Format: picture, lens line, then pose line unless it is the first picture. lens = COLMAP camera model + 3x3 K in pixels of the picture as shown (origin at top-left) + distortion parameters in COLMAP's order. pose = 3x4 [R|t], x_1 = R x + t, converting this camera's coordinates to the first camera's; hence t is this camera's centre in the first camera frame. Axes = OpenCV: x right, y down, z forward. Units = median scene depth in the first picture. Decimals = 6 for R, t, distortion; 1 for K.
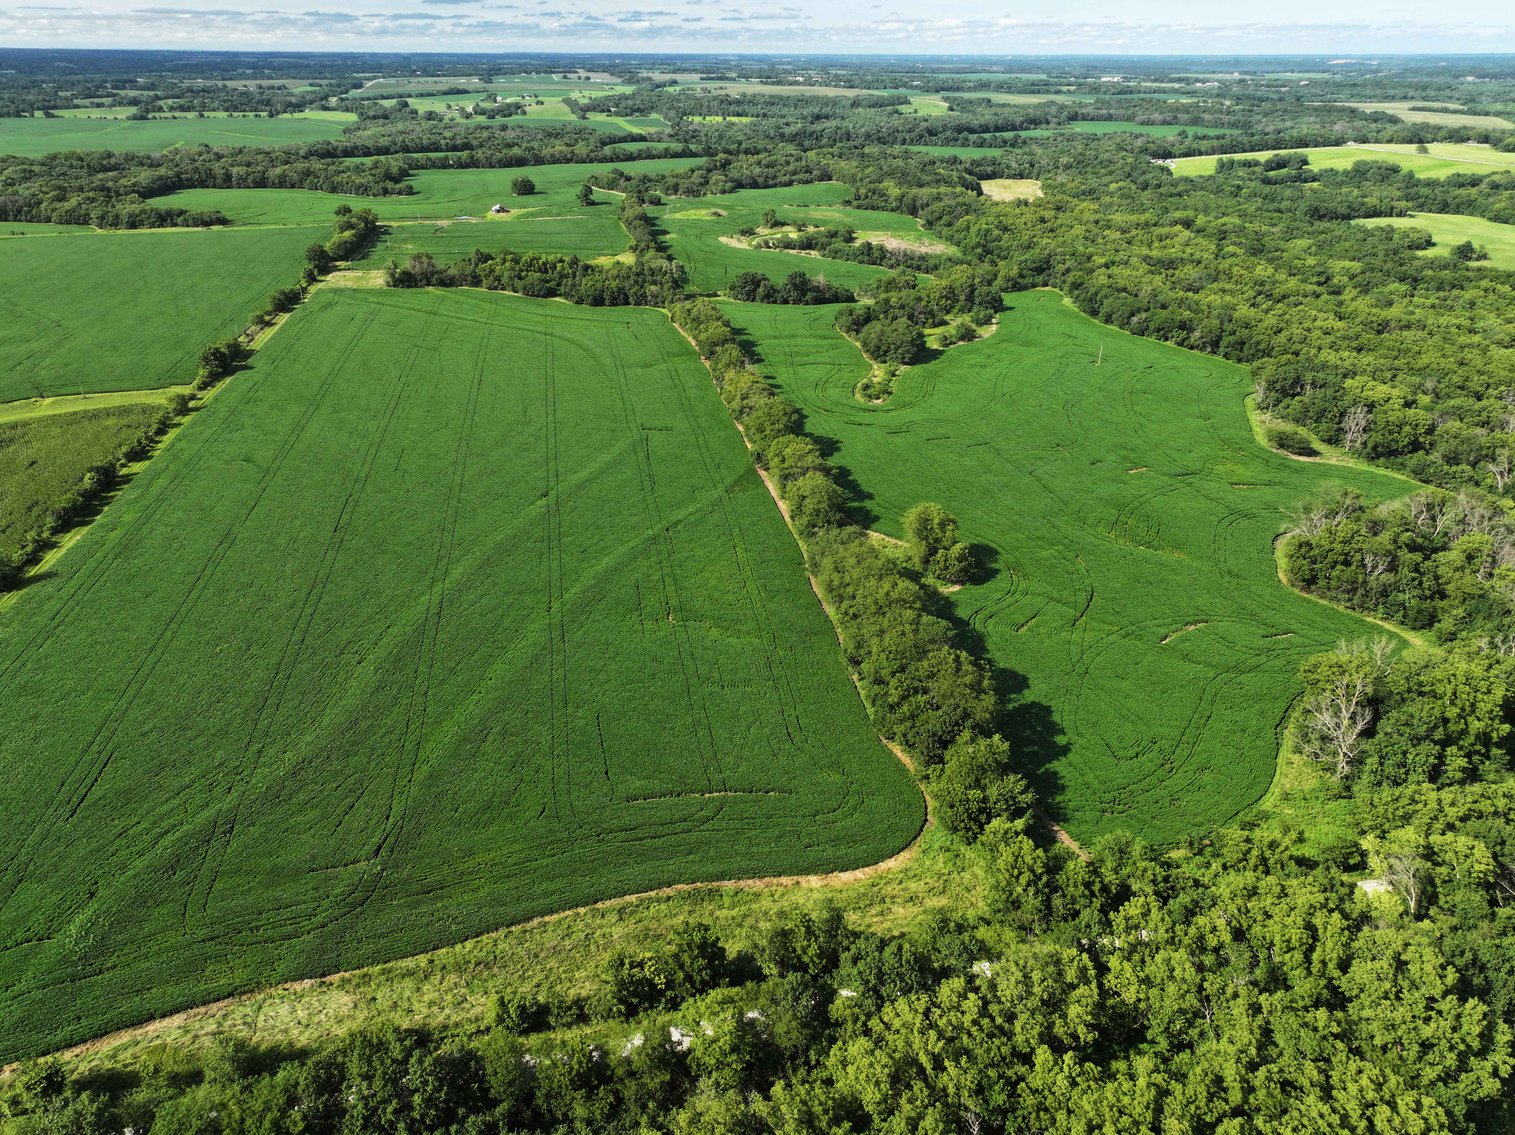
lens RADIAL K [[1060.5, 0, 748.5], [0, 1060.5, 564.3], [0, 0, 1]] dist [-0.004984, 0.025321]
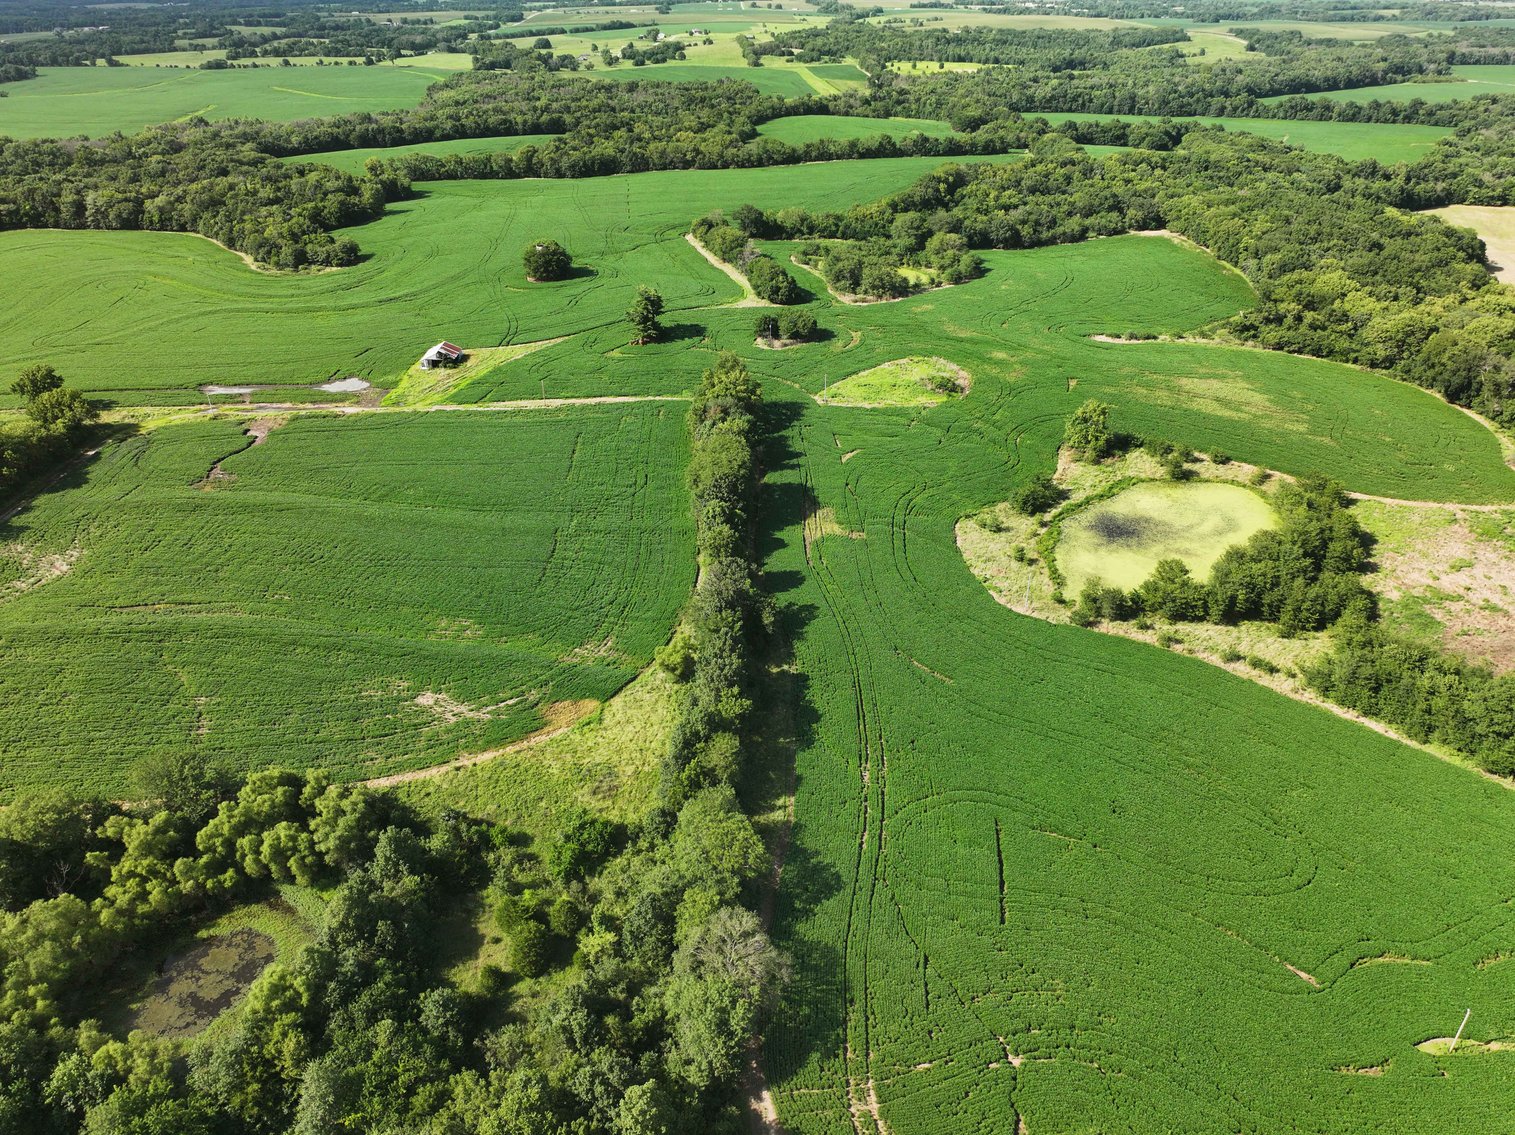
lens RADIAL K [[1060.5, 0, 747.9], [0, 1060.5, 574.9], [0, 0, 1]] dist [-0.004984, 0.025321]
pose [[0.984992, 0.076238, -0.154848, -0.030531], [-0.065972, 0.995335, 0.070392, -0.233517], [0.159493, -0.059120, 0.985427, 0.481975]]
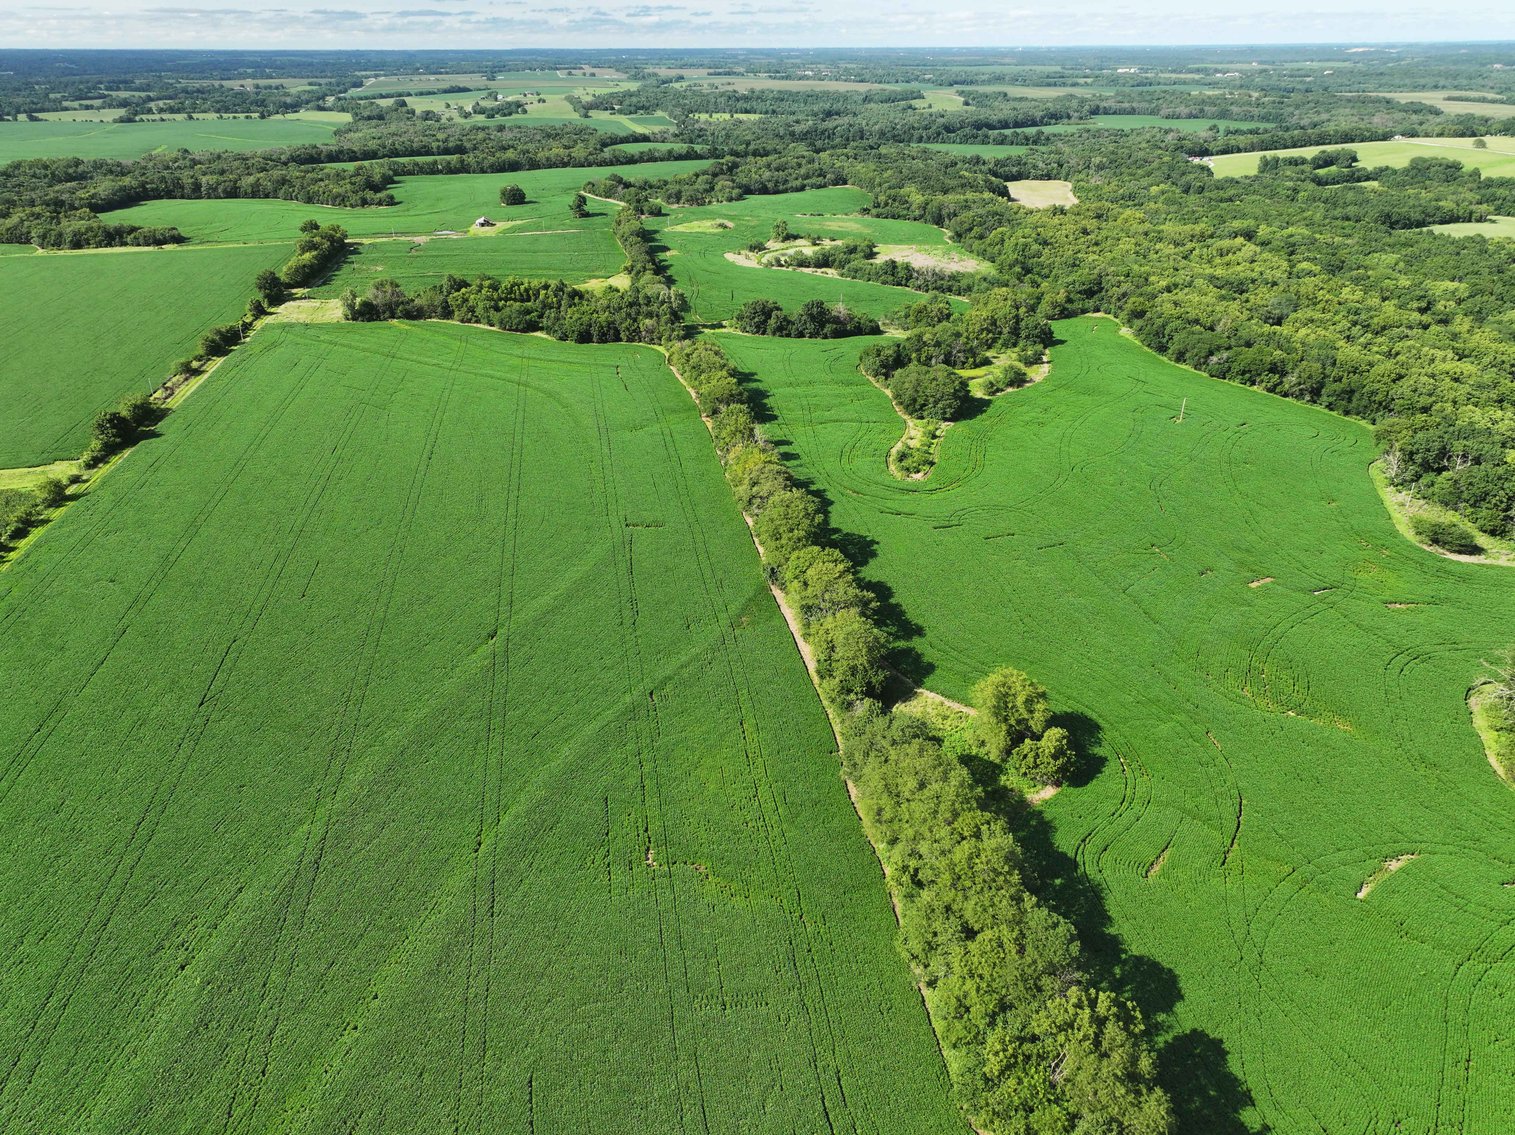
lens RADIAL K [[1060.5, 0, 748.4], [0, 1060.5, 566.9], [0, 0, 1]] dist [-0.004984, 0.025321]
pose [[0.999942, -0.004490, -0.009806, -0.000246], [0.004553, 0.999969, 0.006462, -0.036164], [0.009777, -0.006506, 0.999931, 0.073899]]
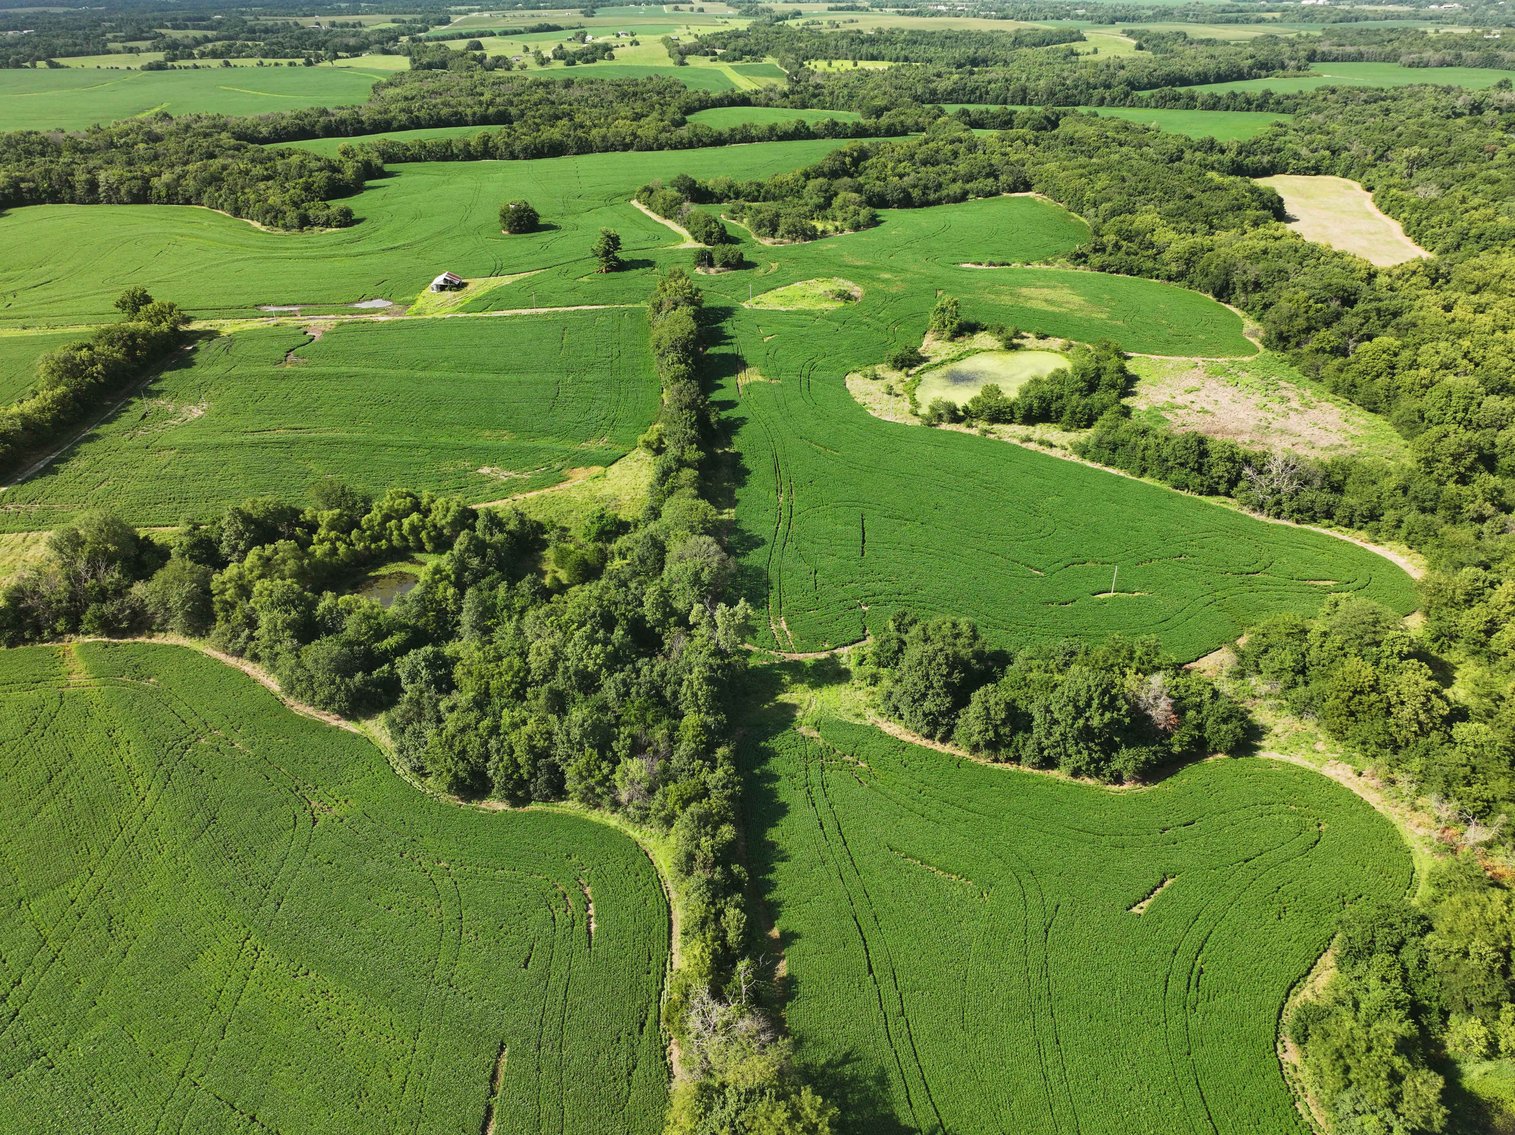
lens RADIAL K [[1060.5, 0, 748.0], [0, 1060.5, 573.9], [0, 0, 1]] dist [-0.004984, 0.025321]
pose [[0.994141, 0.043259, -0.099054, -0.015910], [-0.037024, 0.997267, 0.063939, -0.185263], [0.101550, -0.059897, 0.993026, 0.380541]]
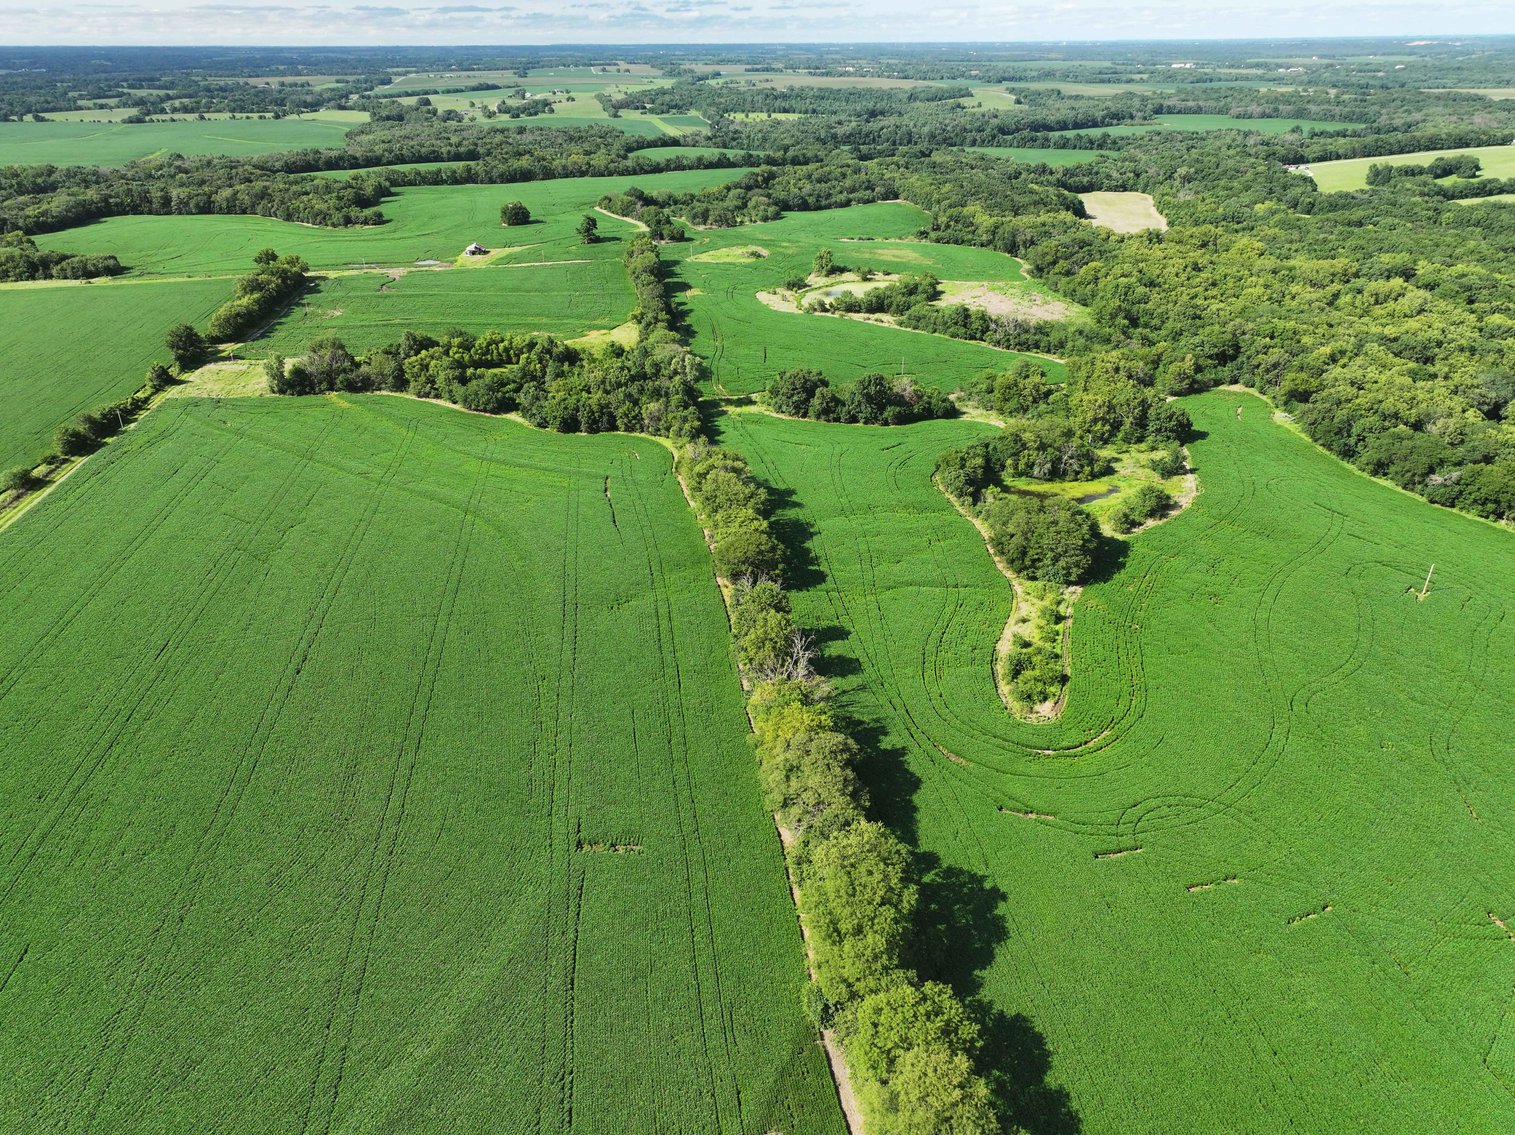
lens RADIAL K [[1060.5, 0, 748.4], [0, 1060.5, 570.2], [0, 0, 1]] dist [-0.004984, 0.025321]
pose [[0.999160, 0.008681, -0.040057, -0.001960], [-0.008182, 0.999887, 0.012598, -0.092002], [0.040162, -0.012260, 0.999118, 0.189364]]
